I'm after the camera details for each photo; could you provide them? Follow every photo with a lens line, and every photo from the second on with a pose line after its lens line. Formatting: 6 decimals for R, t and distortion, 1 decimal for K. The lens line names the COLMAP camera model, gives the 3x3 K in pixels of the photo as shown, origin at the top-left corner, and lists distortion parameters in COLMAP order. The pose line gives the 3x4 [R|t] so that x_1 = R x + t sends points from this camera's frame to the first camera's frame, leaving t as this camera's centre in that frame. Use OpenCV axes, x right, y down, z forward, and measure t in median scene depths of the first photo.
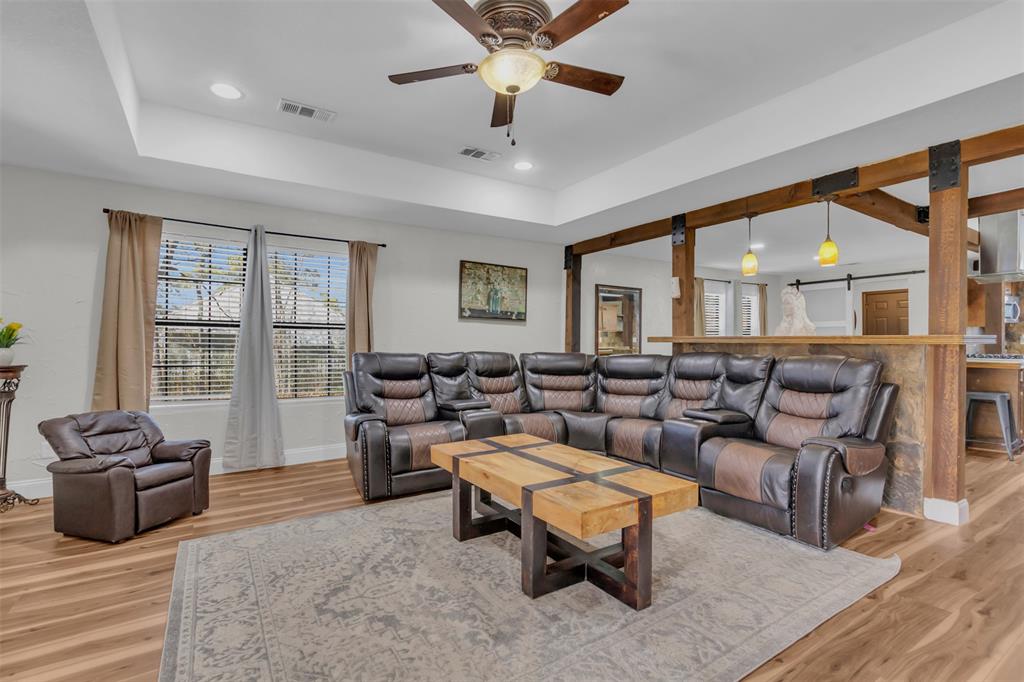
lens RADIAL K [[471.7, 0, 512.0], [0, 471.7, 341.0], [0, 0, 1]] dist [0.012539, -0.014869]
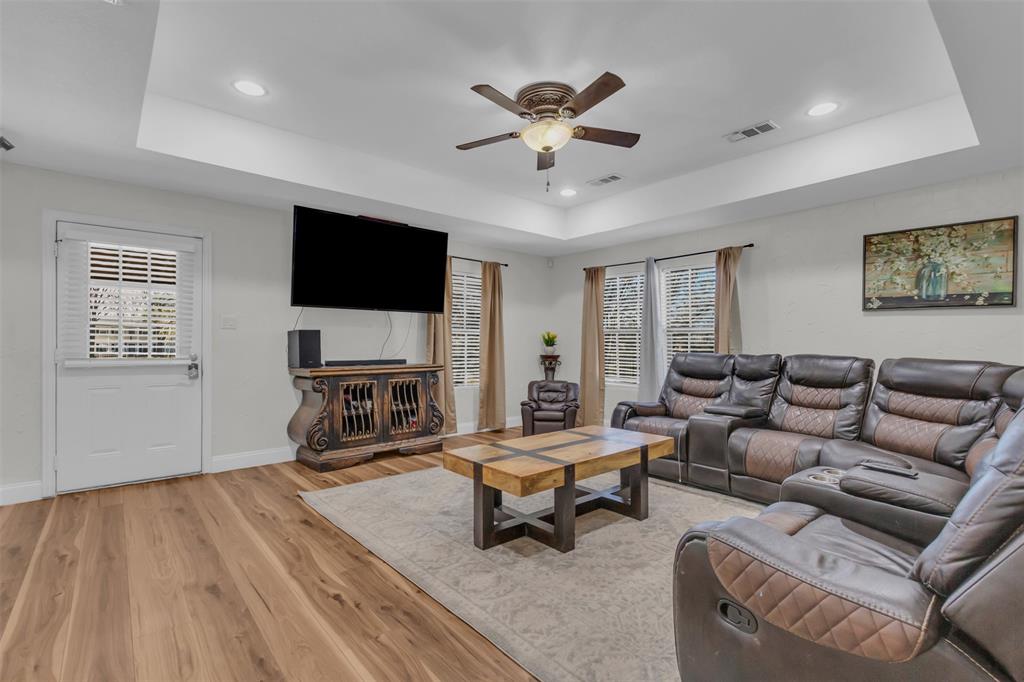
lens RADIAL K [[471.7, 0, 512.0], [0, 471.7, 341.0], [0, 0, 1]] dist [0.012539, -0.014869]
pose [[0.138098, -0.004915, -0.990406, 0.572798], [0.009348, 0.999950, -0.003659, -0.002397], [0.990374, -0.008753, 0.138137, 0.325846]]
